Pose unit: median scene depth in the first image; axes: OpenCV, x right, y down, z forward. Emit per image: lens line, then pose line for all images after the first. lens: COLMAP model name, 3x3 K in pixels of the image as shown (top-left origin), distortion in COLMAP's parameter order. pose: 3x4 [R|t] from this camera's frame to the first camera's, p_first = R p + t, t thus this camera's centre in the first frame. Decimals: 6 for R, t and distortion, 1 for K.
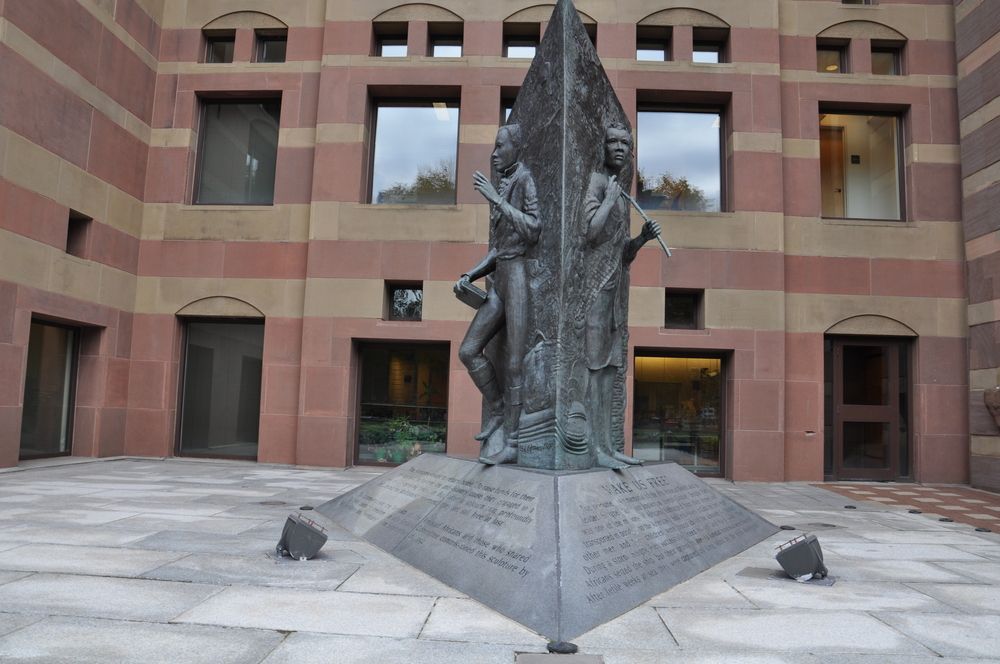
lens RADIAL K [[776.6, 0, 500.0], [0, 776.6, 332.0], [0, 0, 1]] dist [-0.164489, 0.125459]
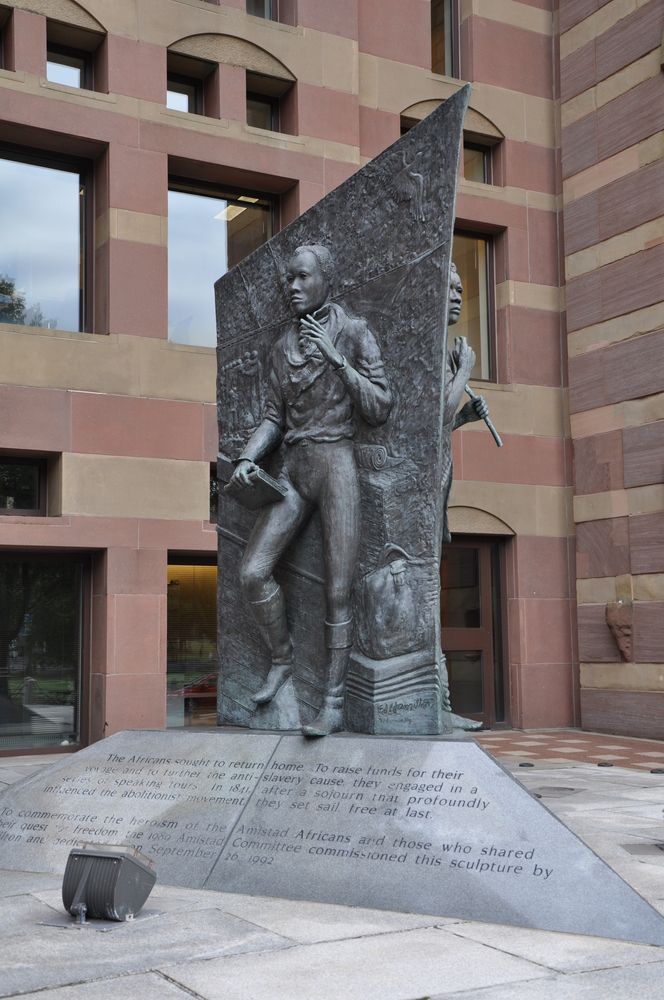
lens RADIAL K [[1238.8, 0, 332.0], [0, 1238.8, 500.0], [0, 0, 1]] dist [0.084940, -0.020104]
pose [[0.852926, 0.016407, 0.521775, -0.271862], [-0.011547, 0.999854, -0.012564, -0.012702], [-0.521905, 0.004691, 0.852991, 0.015769]]
